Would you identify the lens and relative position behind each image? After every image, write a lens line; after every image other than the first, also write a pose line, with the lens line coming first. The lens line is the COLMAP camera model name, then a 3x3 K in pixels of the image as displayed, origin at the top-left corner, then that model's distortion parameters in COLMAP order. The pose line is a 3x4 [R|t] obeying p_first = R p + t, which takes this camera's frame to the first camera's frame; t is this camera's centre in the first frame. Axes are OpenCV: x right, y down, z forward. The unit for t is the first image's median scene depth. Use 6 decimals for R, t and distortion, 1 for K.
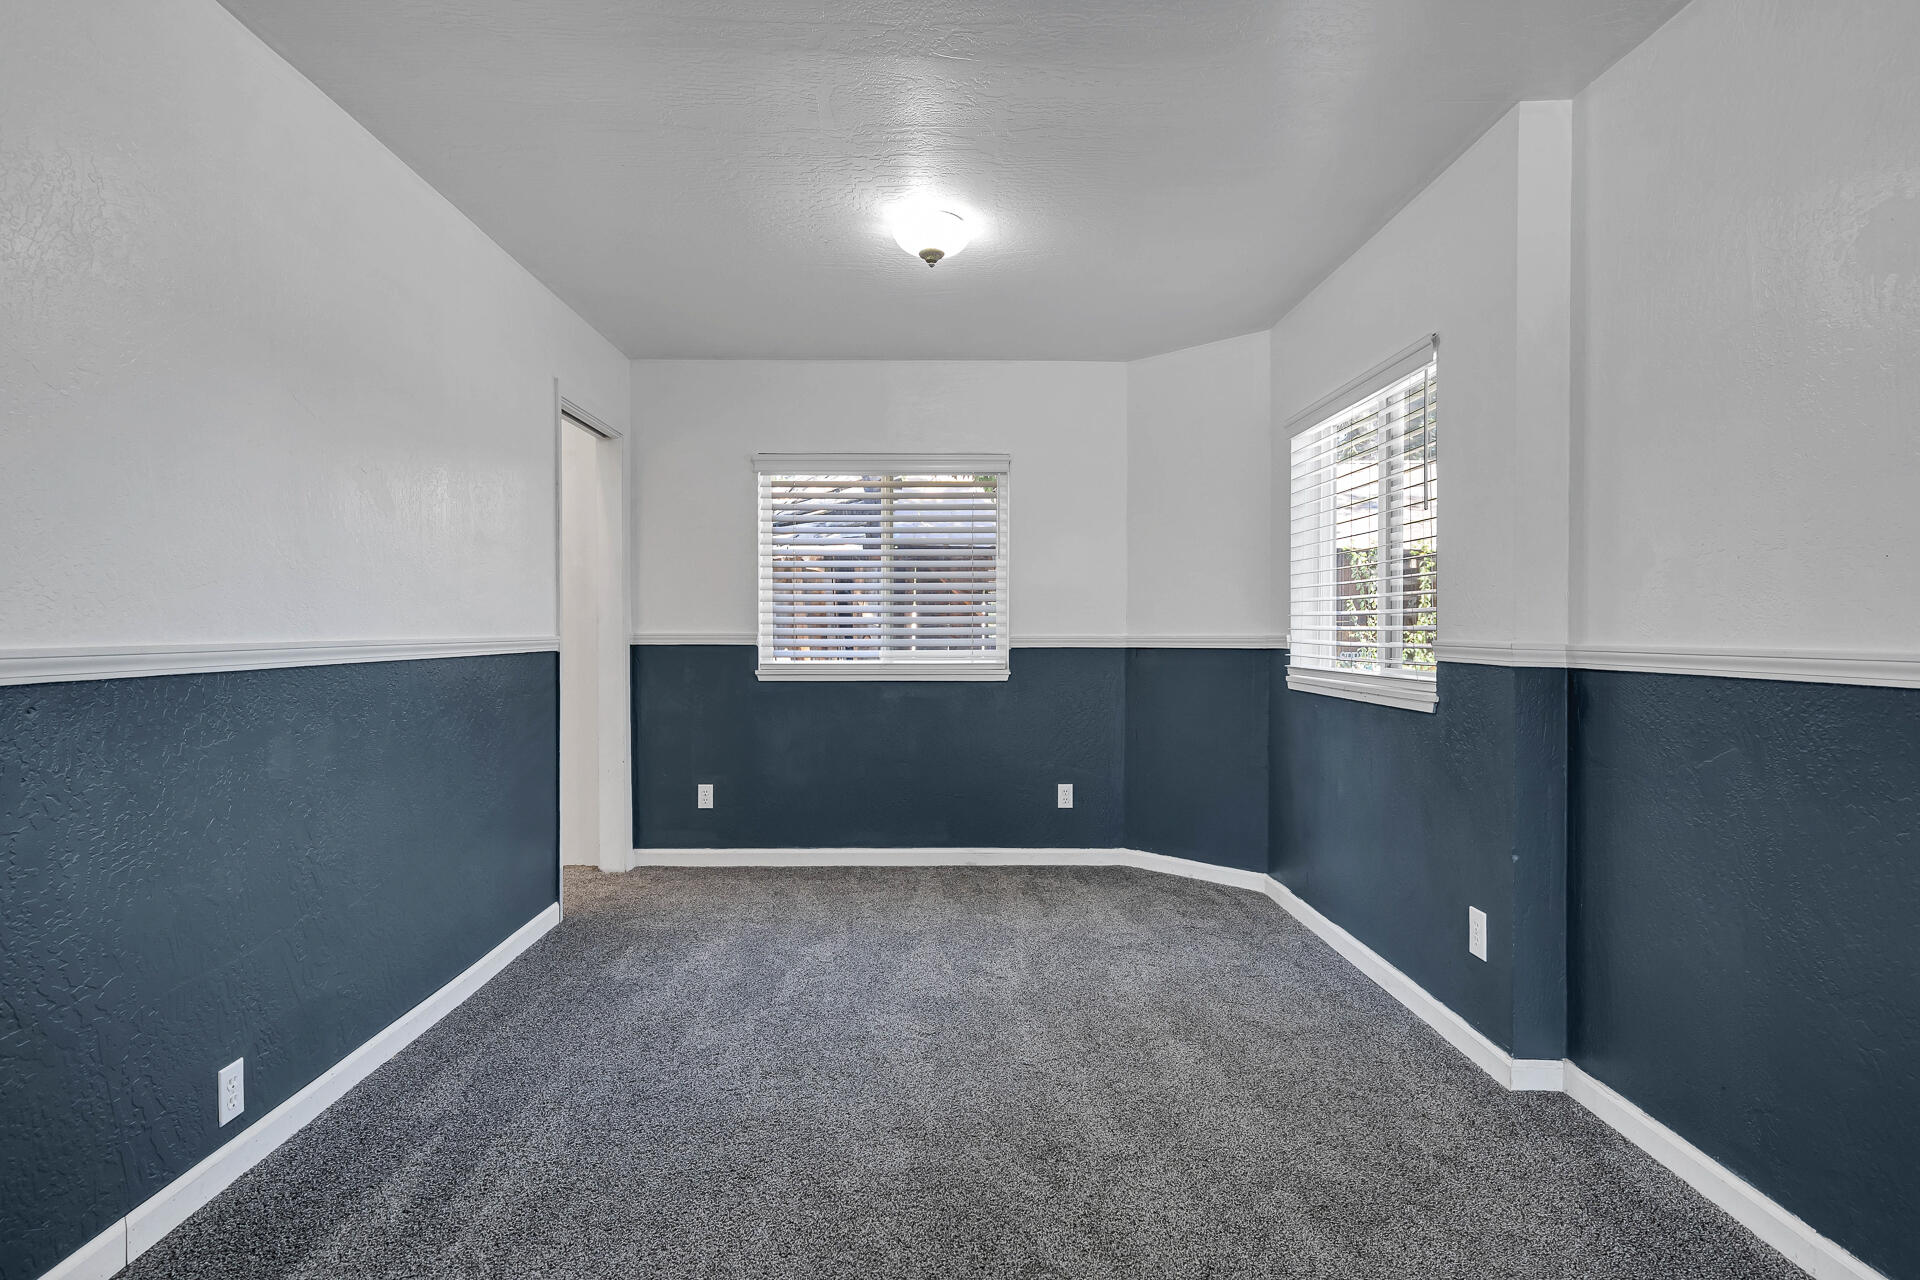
lens RADIAL K [[1014.0, 0, 956.9], [0, 1014.0, 635.7], [0, 0, 1]] dist [0.000737, 0.001038]
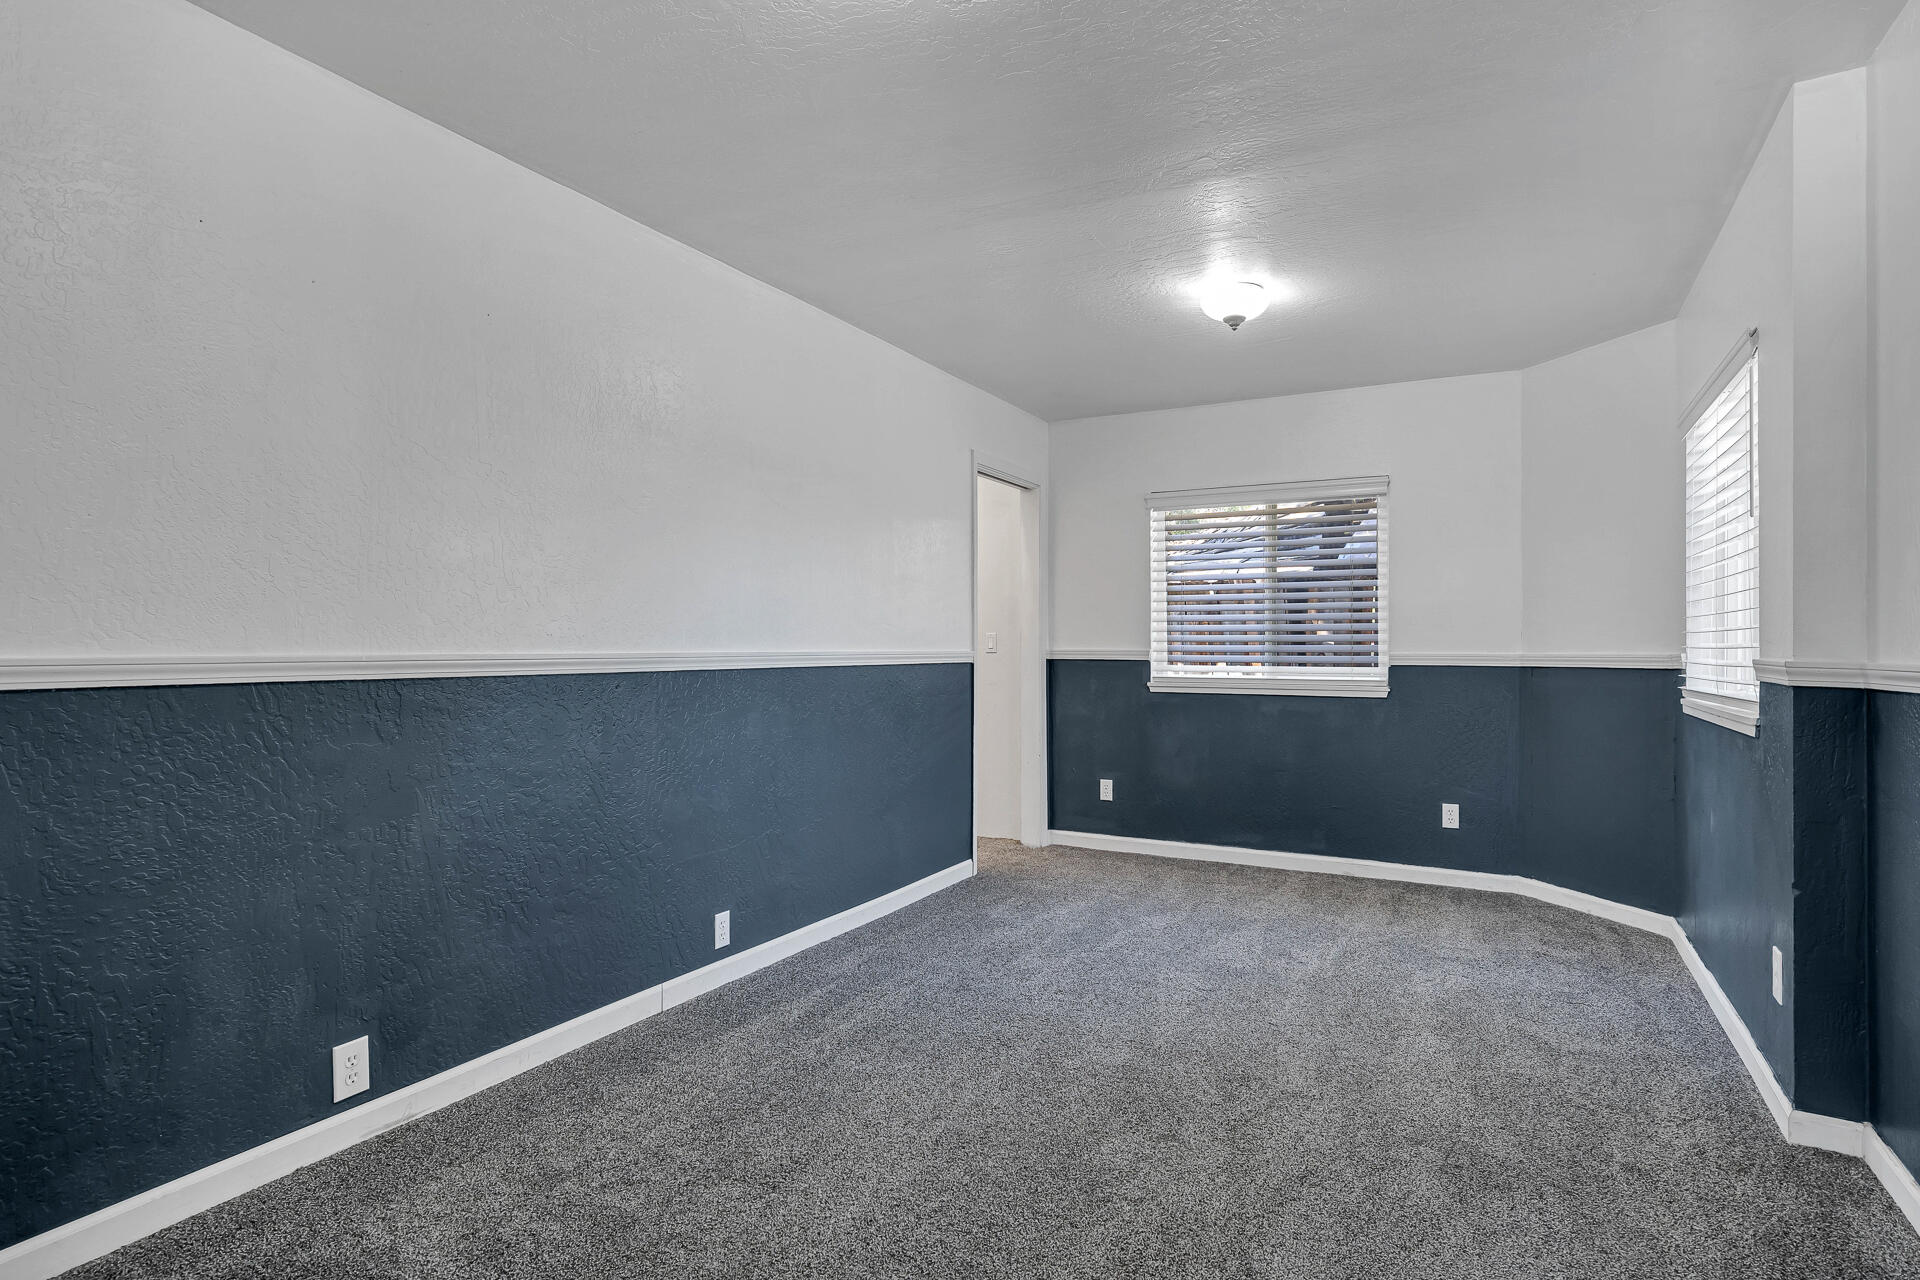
lens RADIAL K [[1007.7, 0, 954.6], [0, 1007.7, 639.7], [0, 0, 1]] dist [-0.000261, 0.000803]
pose [[0.870013, -0.000746, -0.493028, 0.221644], [-0.006940, 0.999881, -0.013758, 0.004149], [0.492980, 0.015391, 0.869905, -0.122242]]
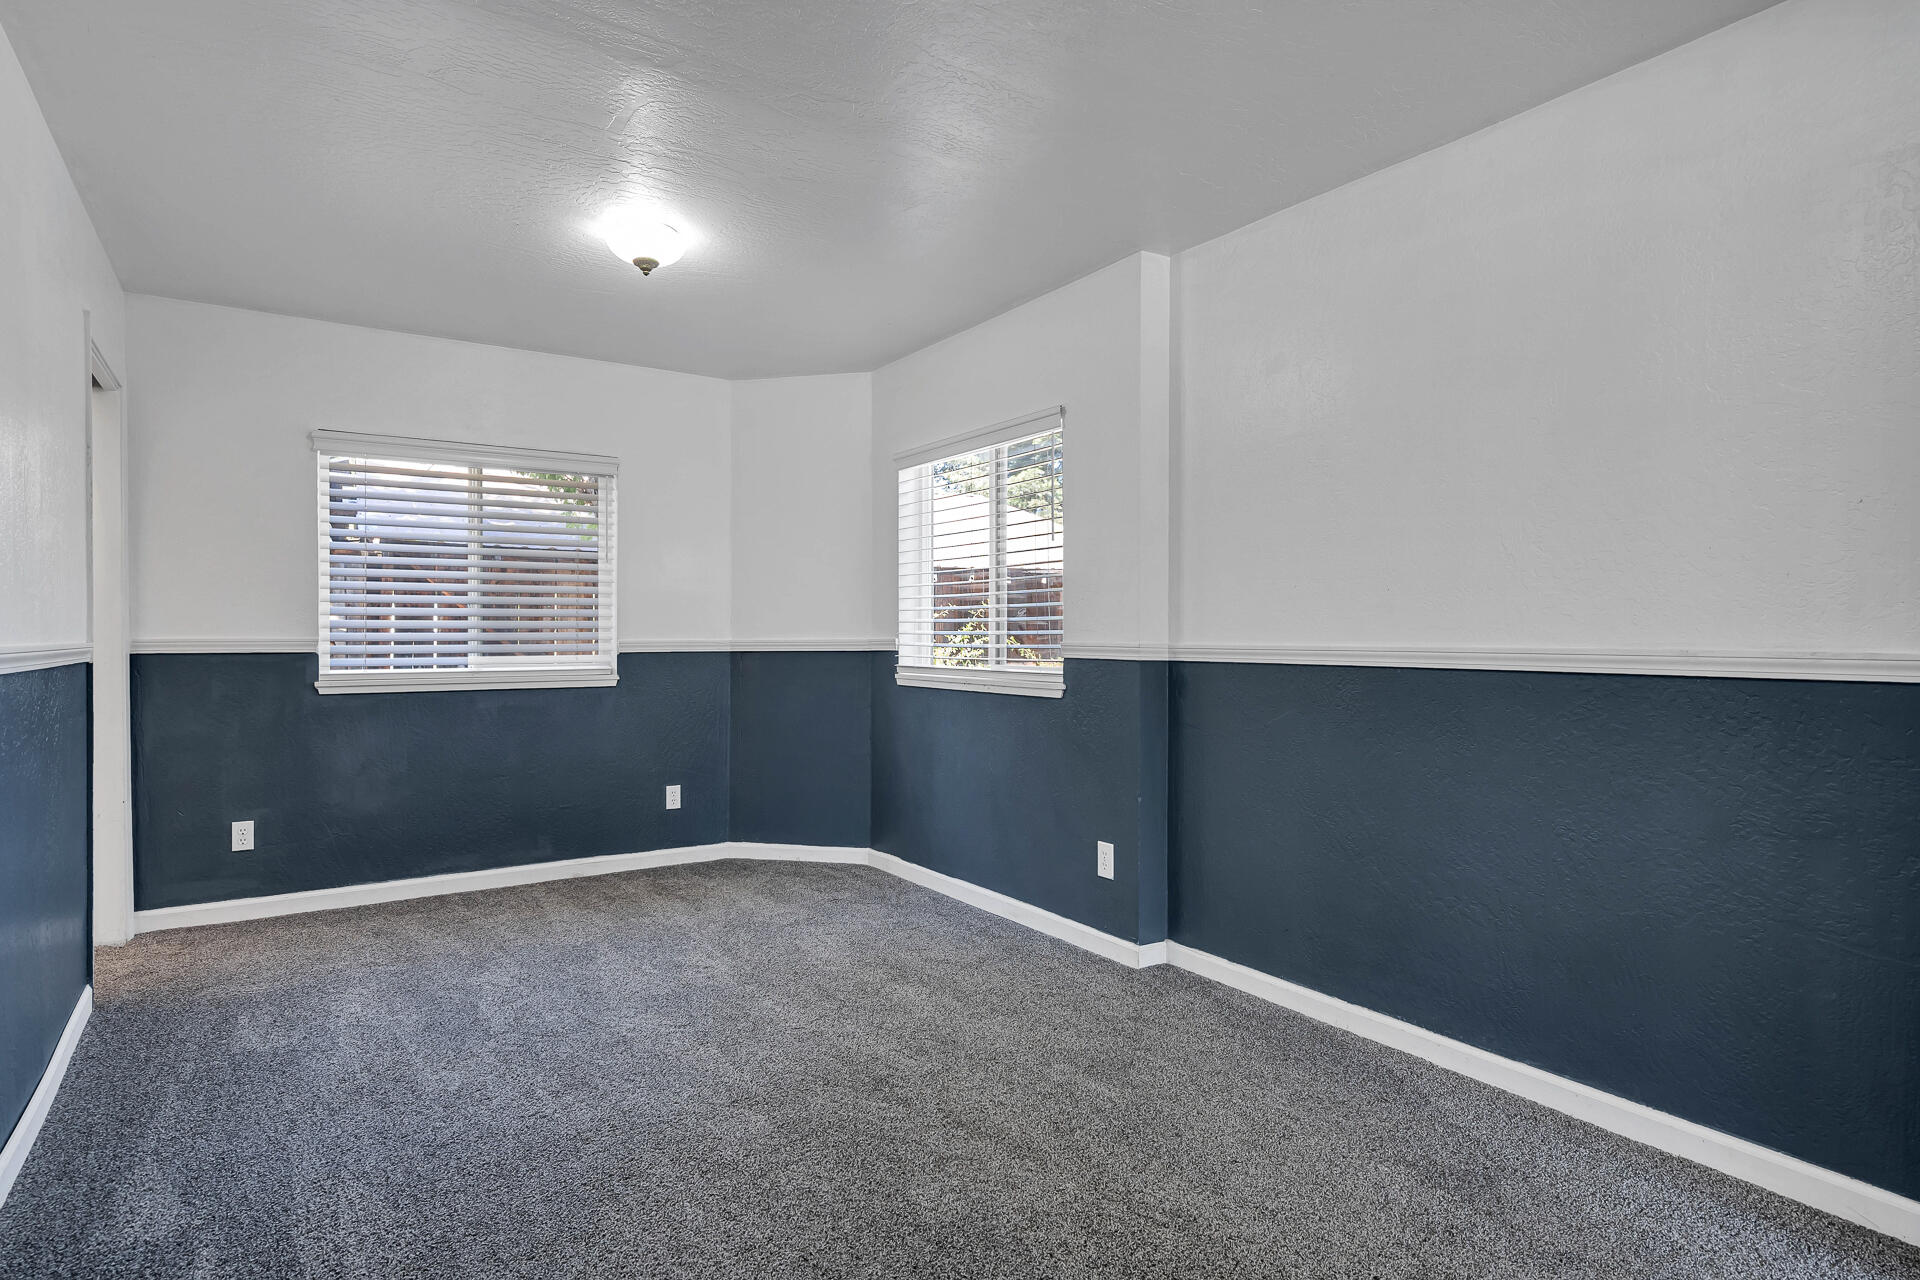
lens RADIAL K [[1007.7, 0, 954.6], [0, 1007.7, 639.7], [0, 0, 1]] dist [-0.000261, 0.000803]
pose [[0.842805, -0.003604, 0.538206, -0.260228], [0.004472, 0.999990, -0.000307, 0.001277], [-0.538200, 0.002665, 0.842813, -0.010426]]
